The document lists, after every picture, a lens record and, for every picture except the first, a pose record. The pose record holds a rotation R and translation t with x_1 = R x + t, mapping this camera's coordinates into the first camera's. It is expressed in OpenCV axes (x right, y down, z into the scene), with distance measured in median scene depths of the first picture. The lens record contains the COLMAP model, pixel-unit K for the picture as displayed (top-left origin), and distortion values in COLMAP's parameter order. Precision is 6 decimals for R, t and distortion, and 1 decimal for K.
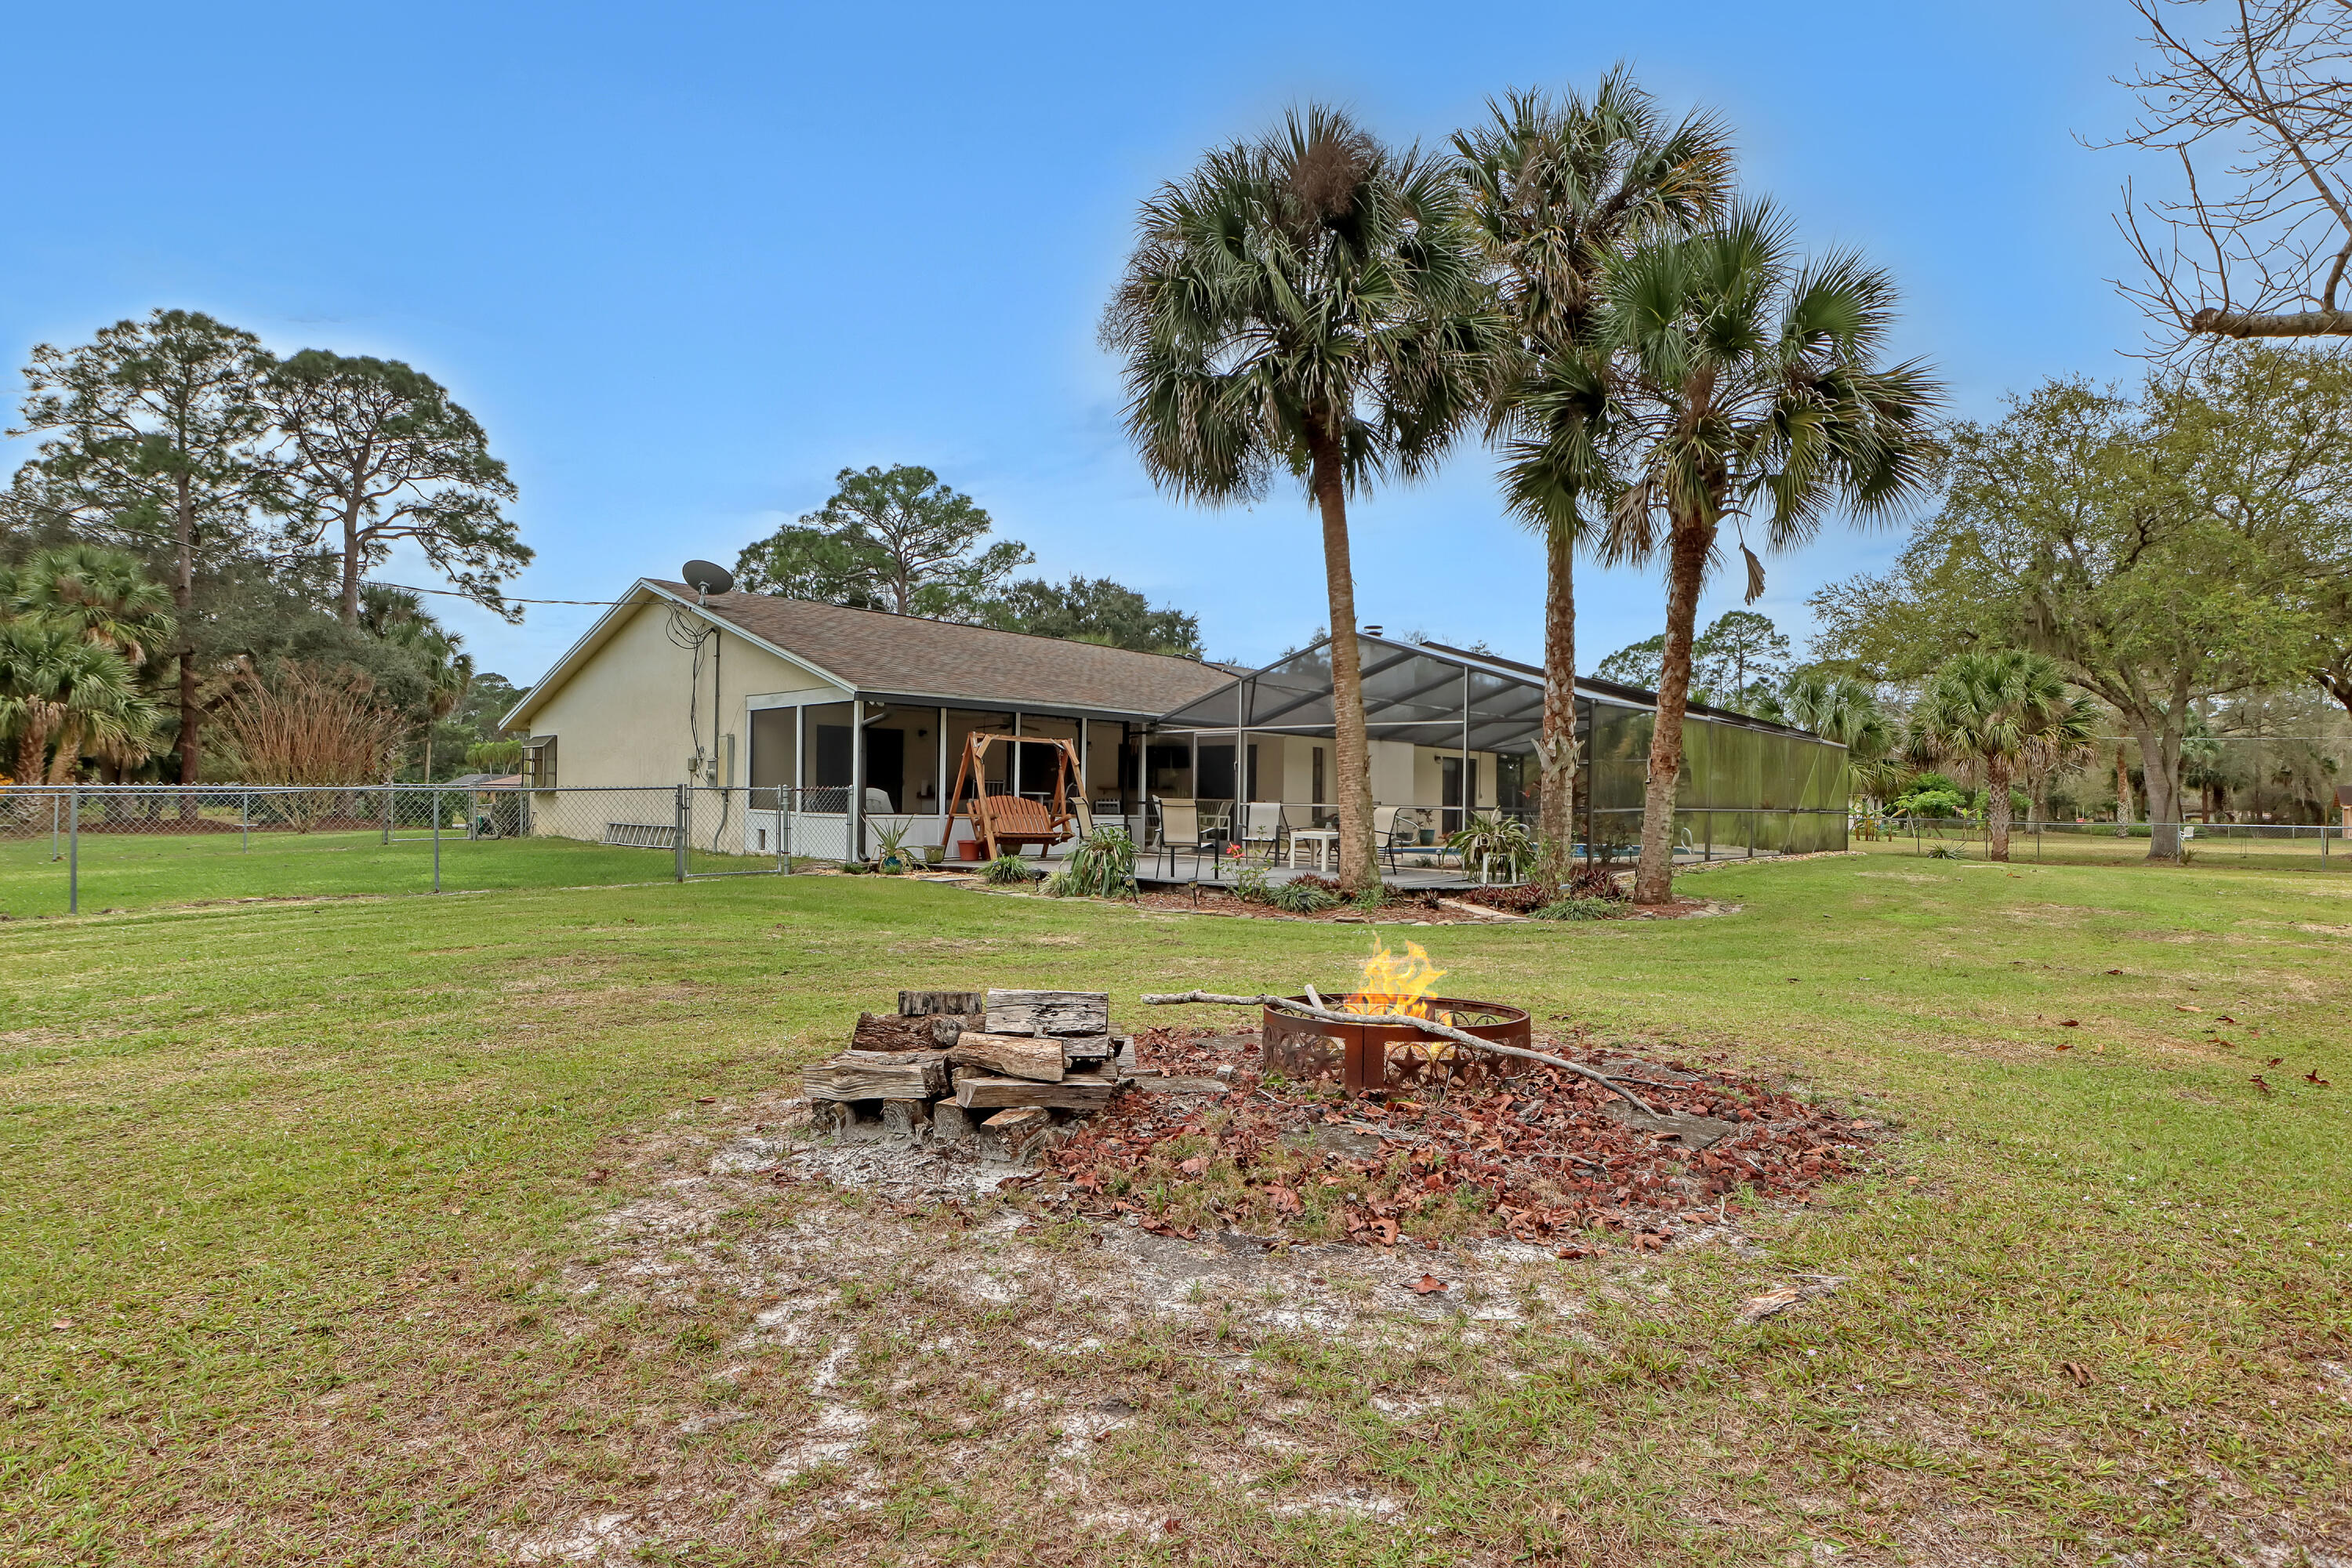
lens RADIAL K [[1217.2, 0, 1176.0], [0, 1217.2, 784.0], [0, 0, 1]] dist [-0.025032, 0.001138]
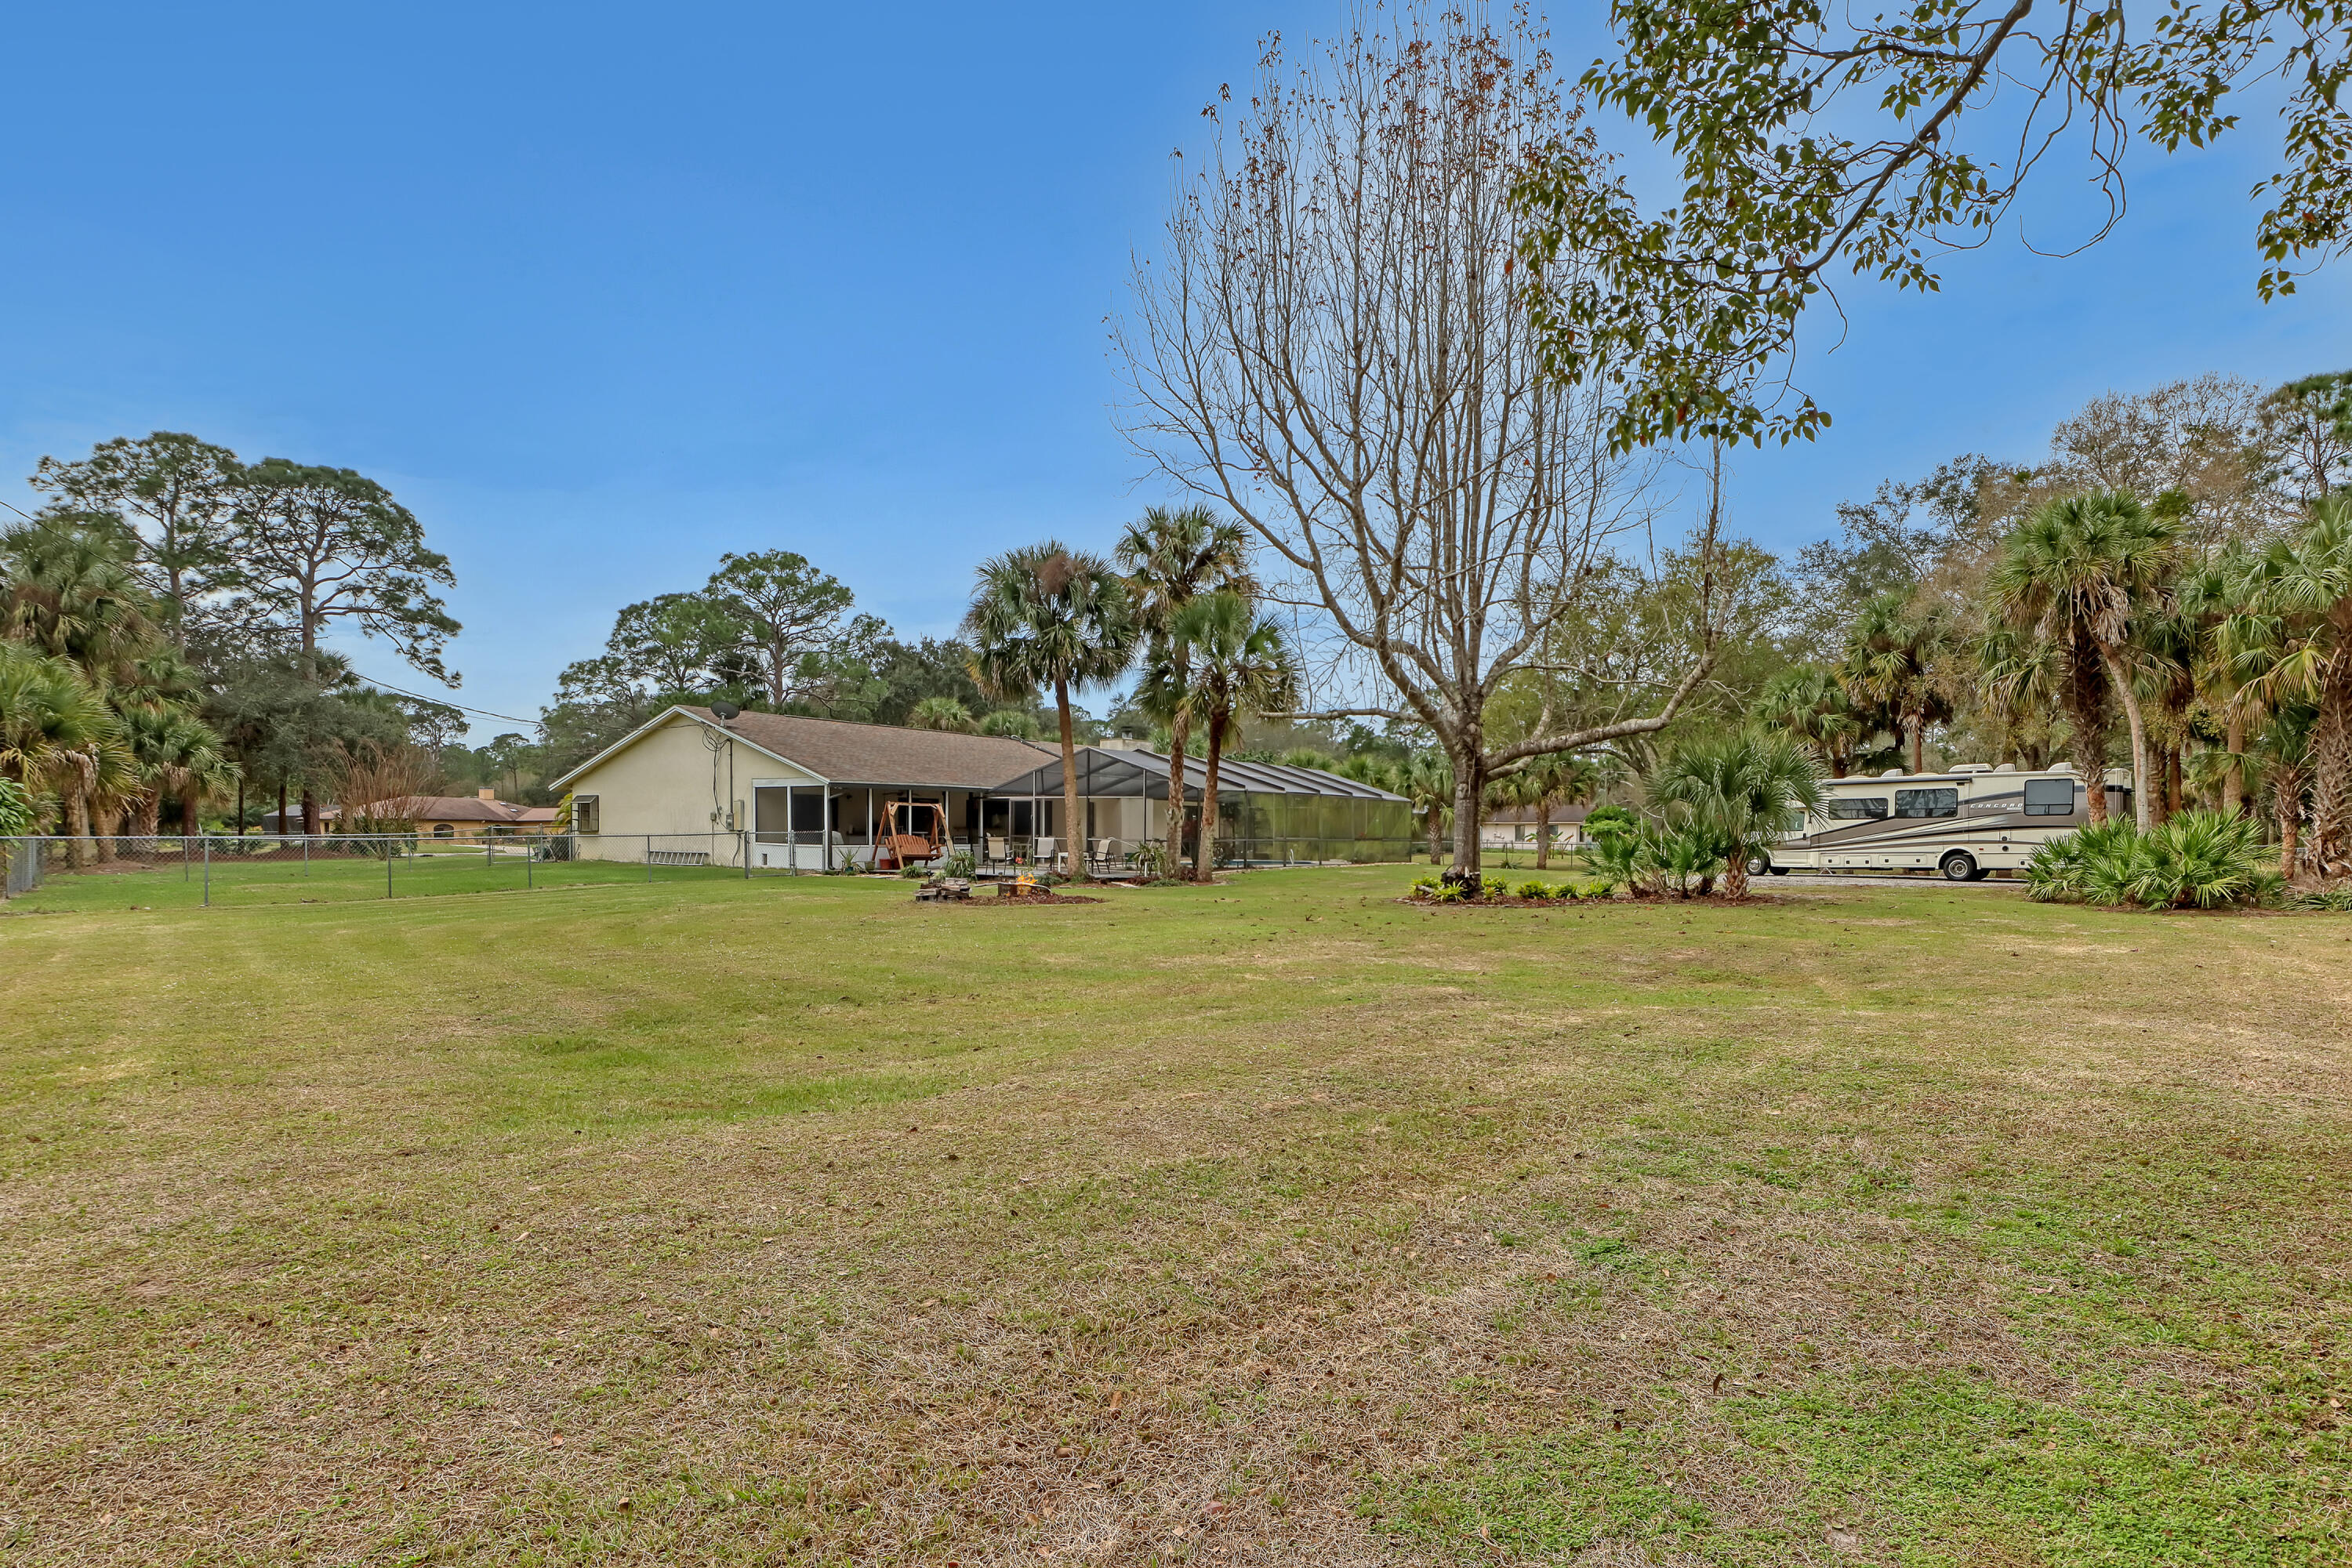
lens RADIAL K [[1276.7, 0, 1260.8], [0, 1276.7, 846.7], [0, 0, 1]] dist [0.002054, -0.022326]
pose [[0.983641, -0.007487, 0.179985, 0.028134], [0.001780, 0.999491, 0.031850, -0.020941], [-0.180132, -0.031009, 0.983154, -0.651071]]
